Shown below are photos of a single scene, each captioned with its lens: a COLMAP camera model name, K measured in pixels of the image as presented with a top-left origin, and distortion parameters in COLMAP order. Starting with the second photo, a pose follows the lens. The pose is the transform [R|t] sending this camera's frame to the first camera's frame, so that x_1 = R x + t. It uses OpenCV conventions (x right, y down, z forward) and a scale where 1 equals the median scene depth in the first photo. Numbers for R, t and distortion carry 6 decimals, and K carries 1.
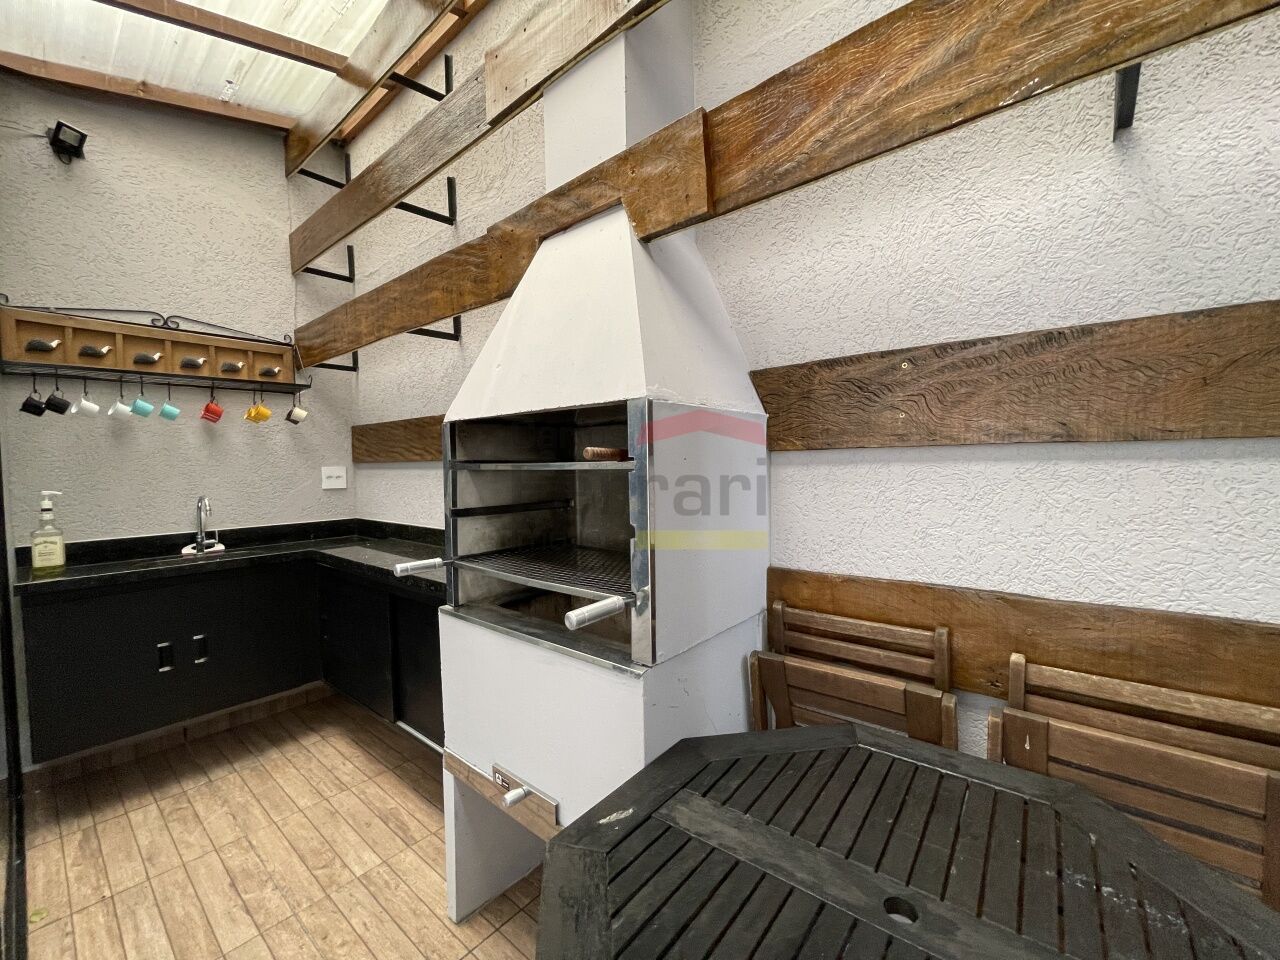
lens RADIAL K [[520.2, 0, 640.1], [0, 520.2, 482.2], [0, 0, 1]] dist [0.001388, -0.000030]
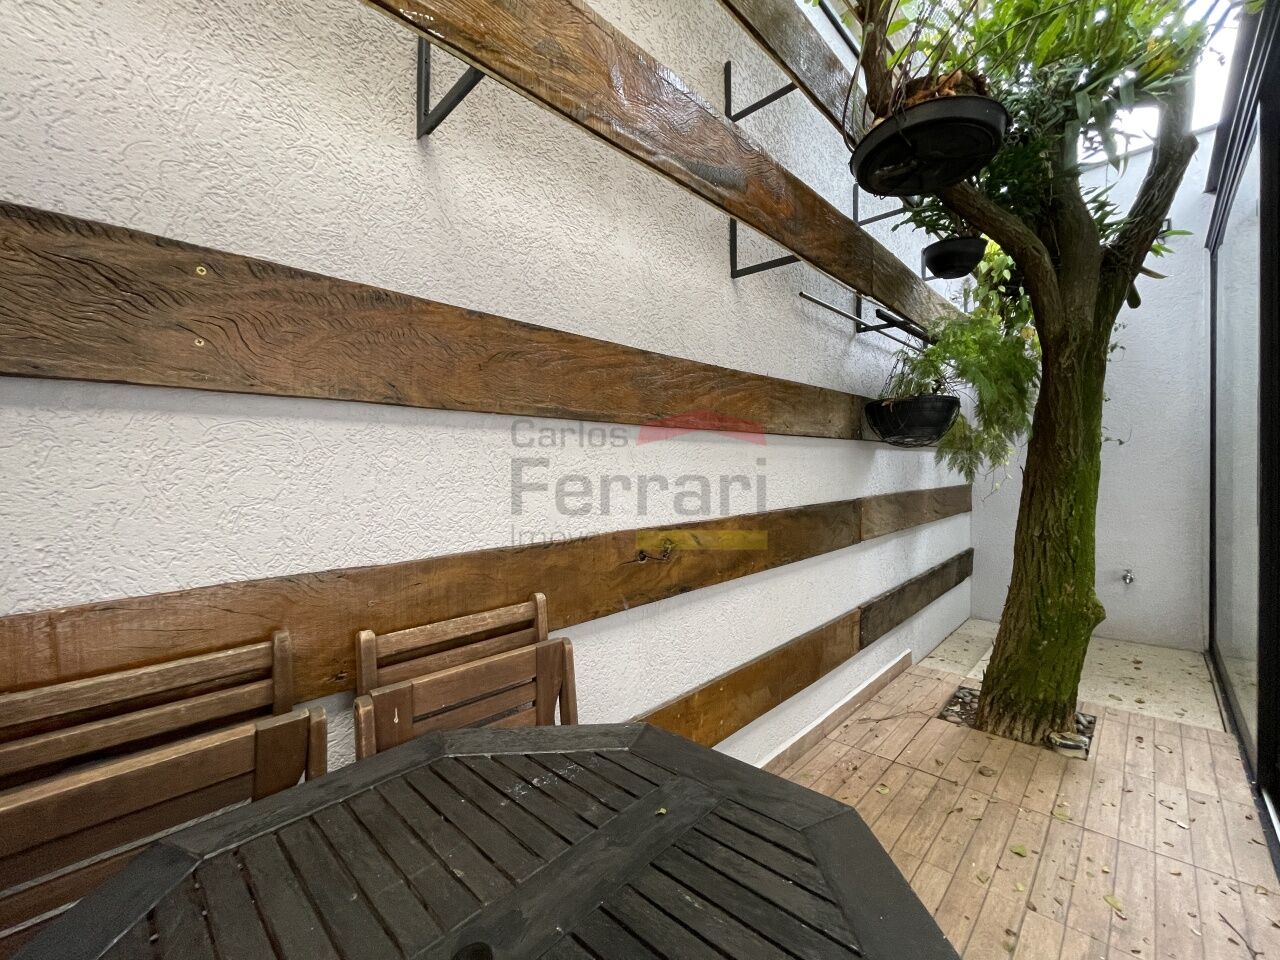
lens RADIAL K [[520.2, 0, 641.8], [0, 520.2, 481.8], [0, 0, 1]] dist [0.001388, -0.000030]
pose [[0.088941, -0.001680, 0.996036, -0.138480], [0.050646, 0.998713, -0.002838, 0.093700], [-0.994748, 0.050698, 0.088911, 0.412222]]
